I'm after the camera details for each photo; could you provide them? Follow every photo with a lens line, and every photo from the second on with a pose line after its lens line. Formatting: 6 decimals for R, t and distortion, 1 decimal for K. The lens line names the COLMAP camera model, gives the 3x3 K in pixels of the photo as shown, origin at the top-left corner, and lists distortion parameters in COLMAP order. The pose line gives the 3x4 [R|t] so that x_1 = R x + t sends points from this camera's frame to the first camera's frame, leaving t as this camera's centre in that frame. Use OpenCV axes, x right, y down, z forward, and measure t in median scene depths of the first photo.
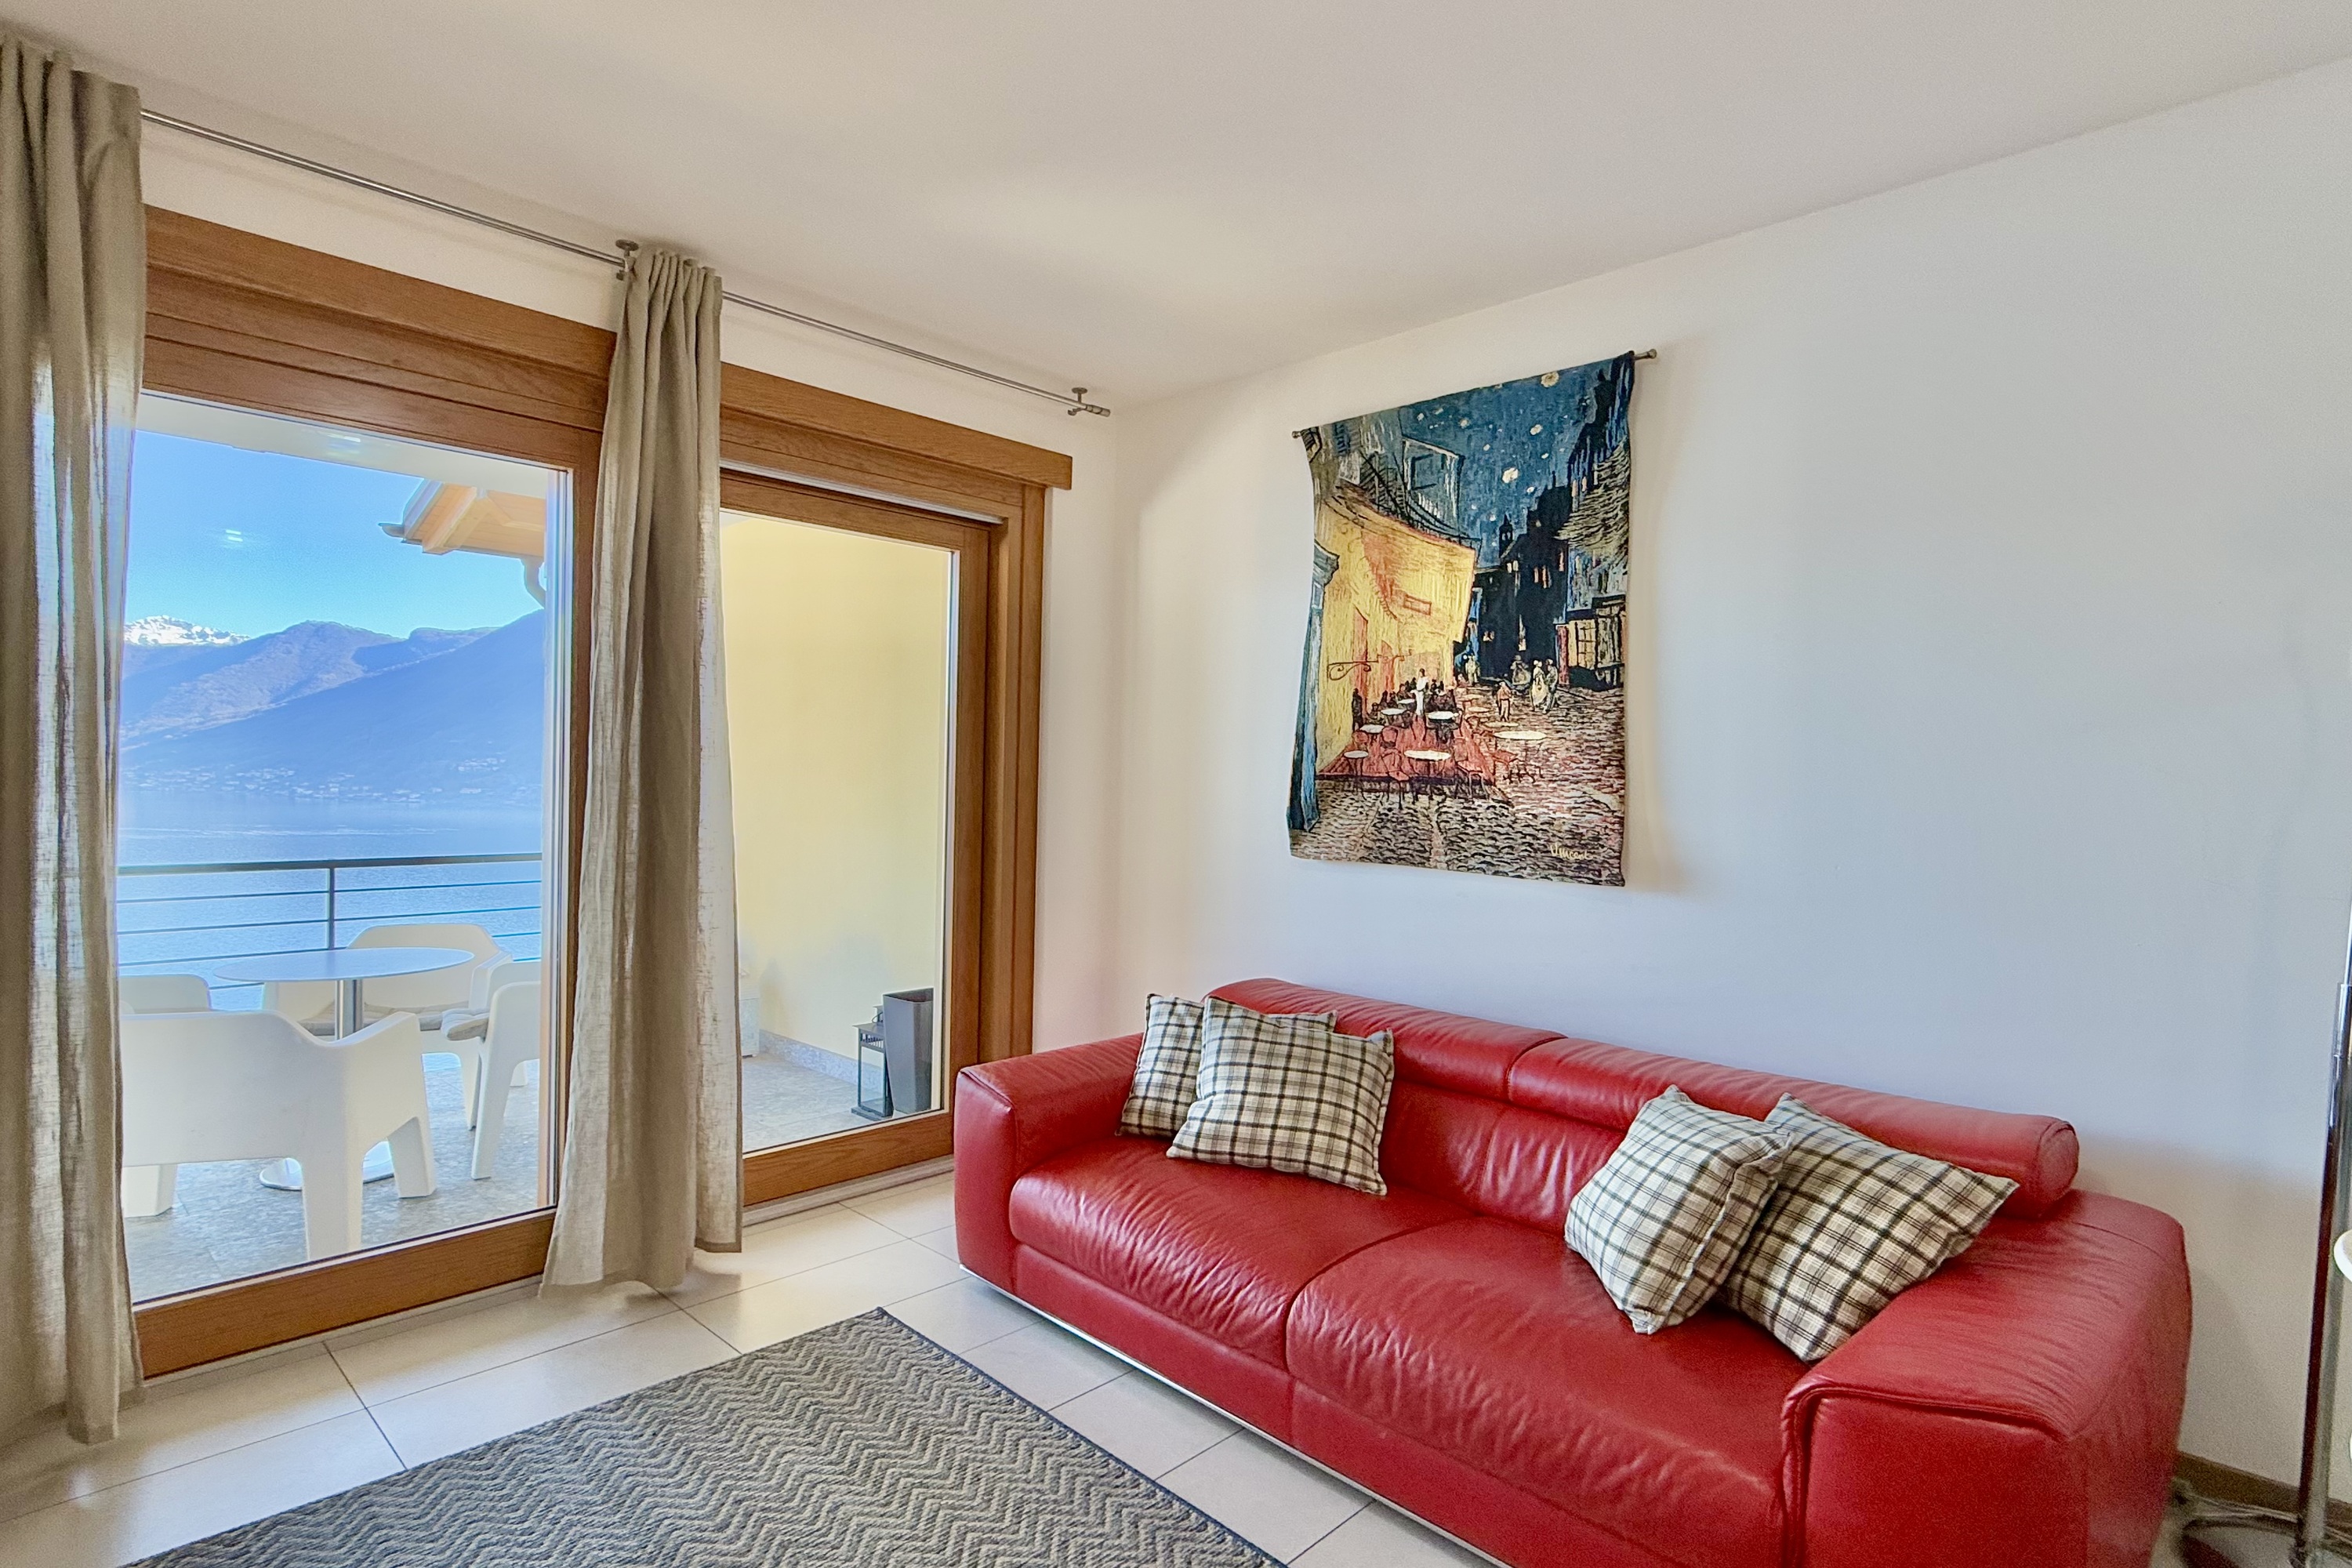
lens RADIAL K [[1181.6, 0, 1176.0], [0, 1181.6, 784.0], [0, 0, 1]] dist [0.002257, -0.000104]
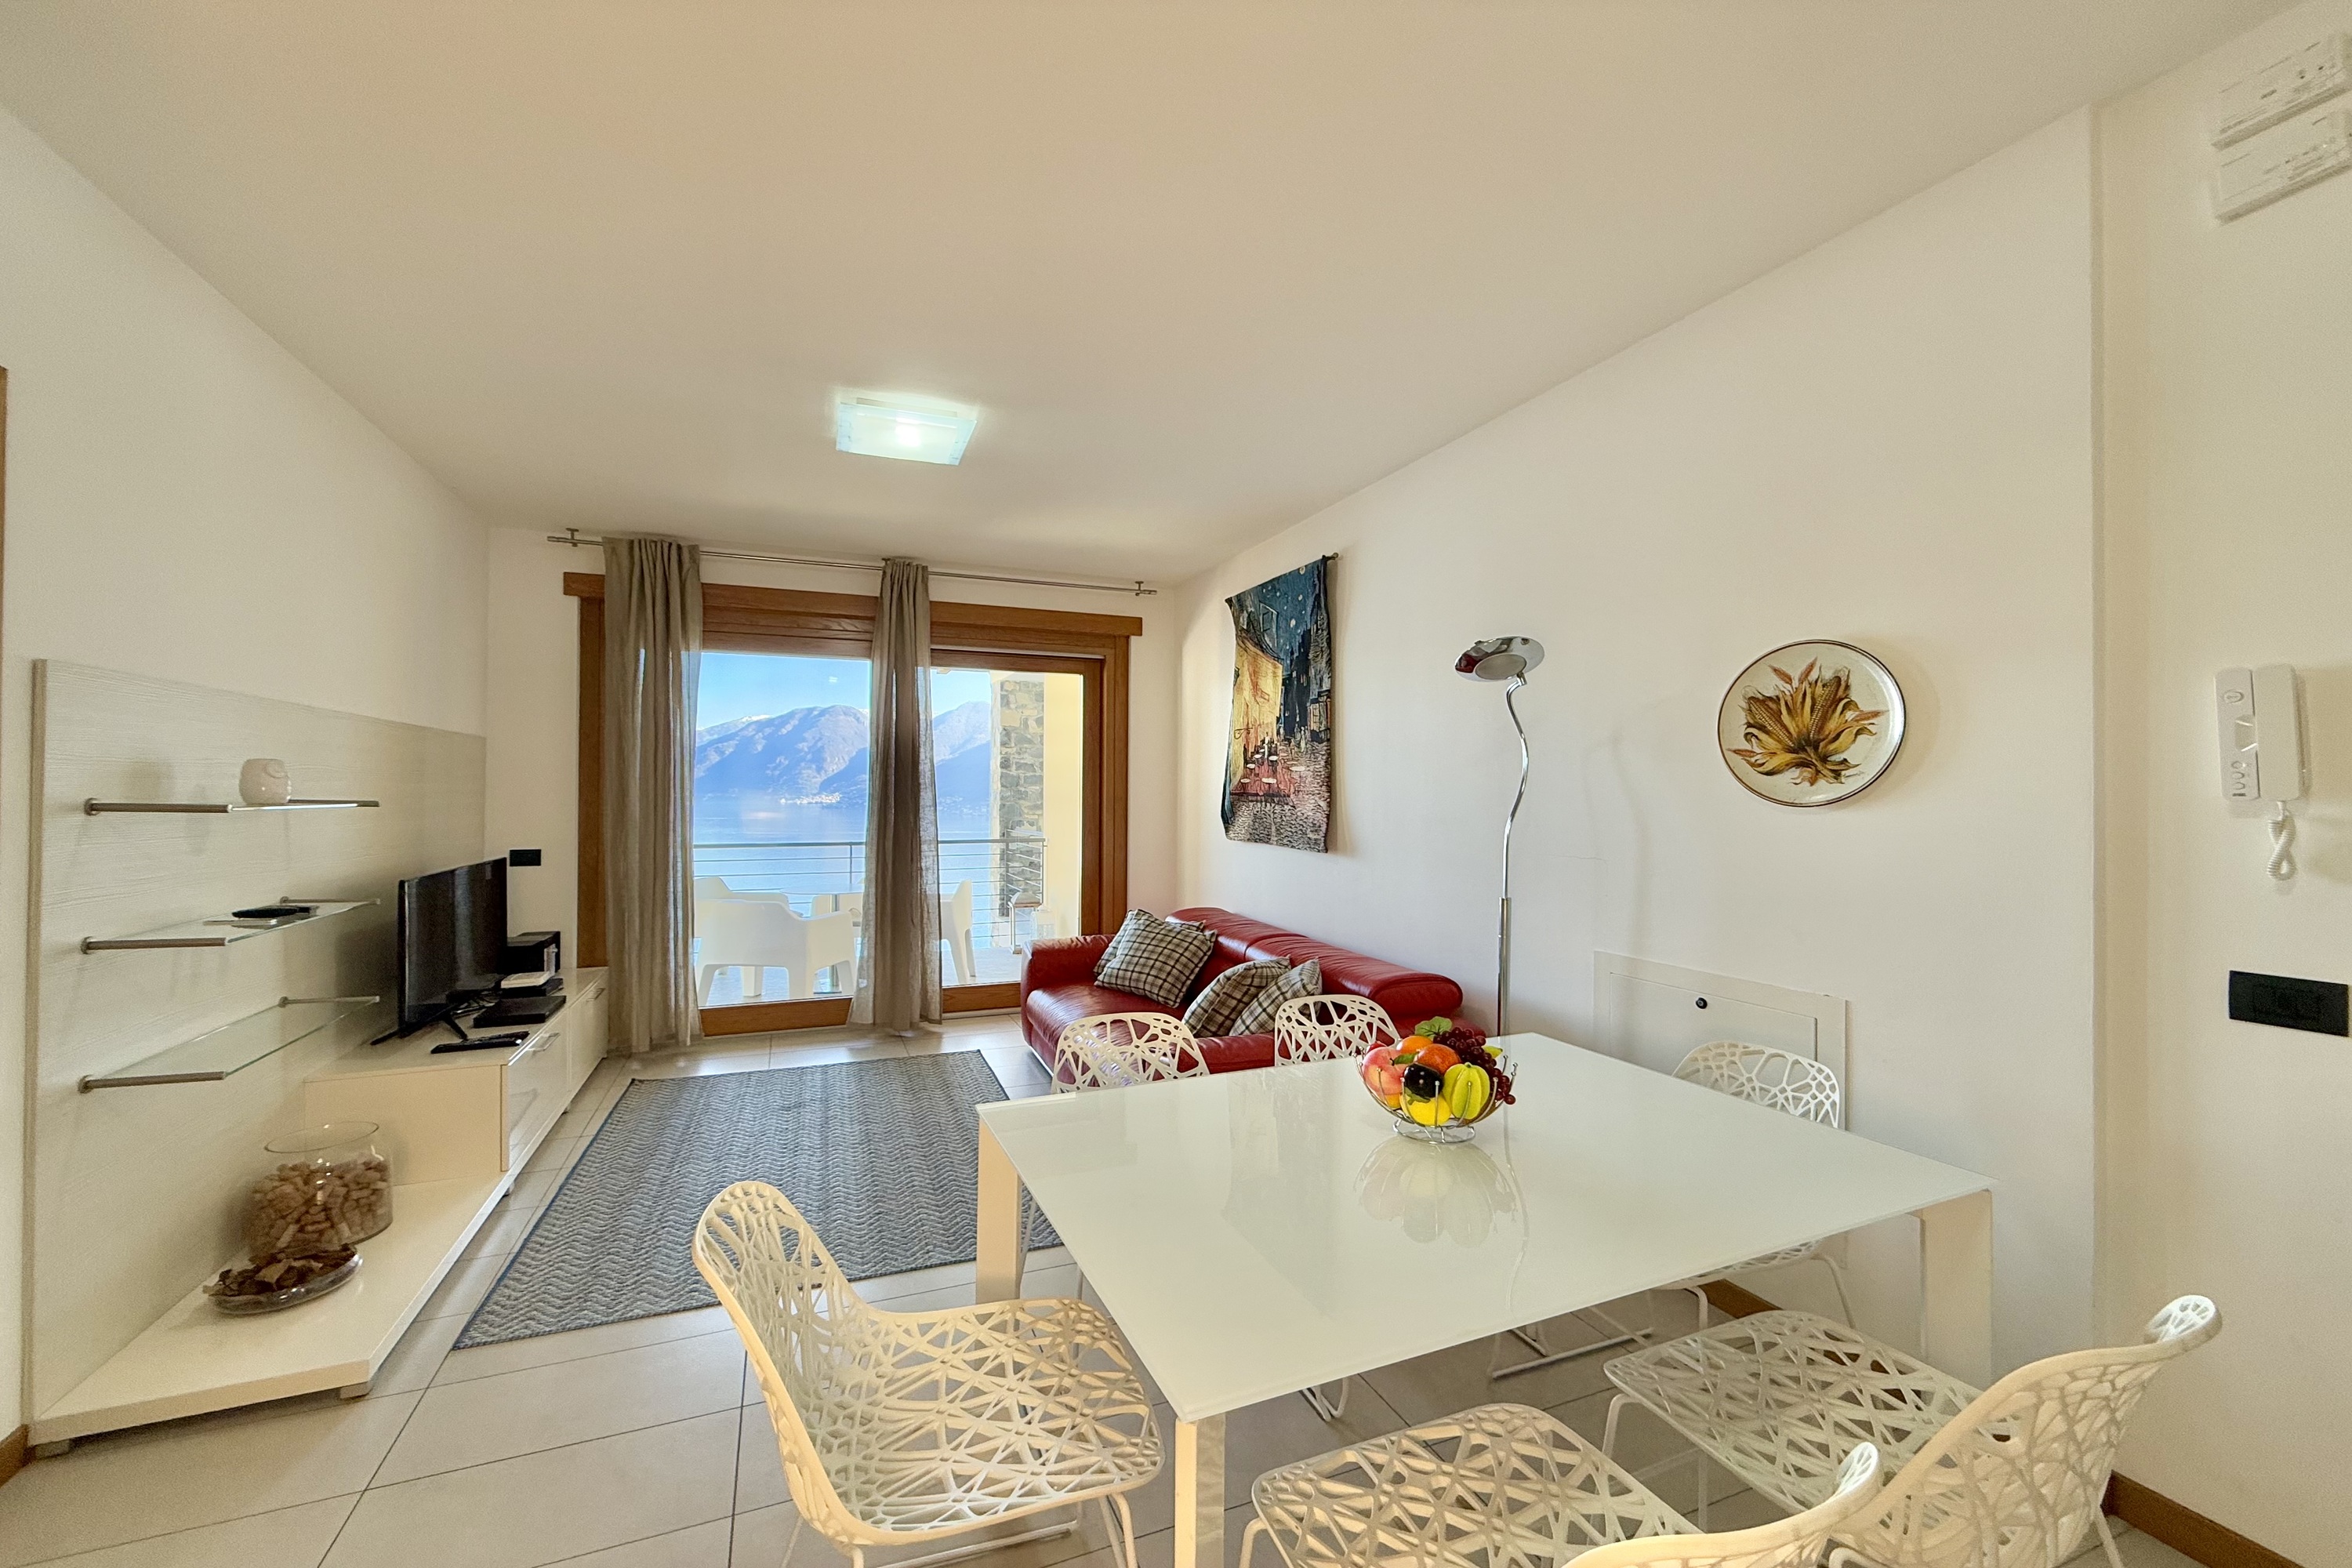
lens RADIAL K [[936.6, 0, 1176.0], [0, 936.6, 784.0], [0, 0, 1]] dist [0.005747, -0.004357]
pose [[0.917417, -0.021129, -0.397367, 0.686779], [0.012891, 0.999643, -0.023390, 0.012224], [0.397719, 0.016336, 0.917362, -0.367089]]
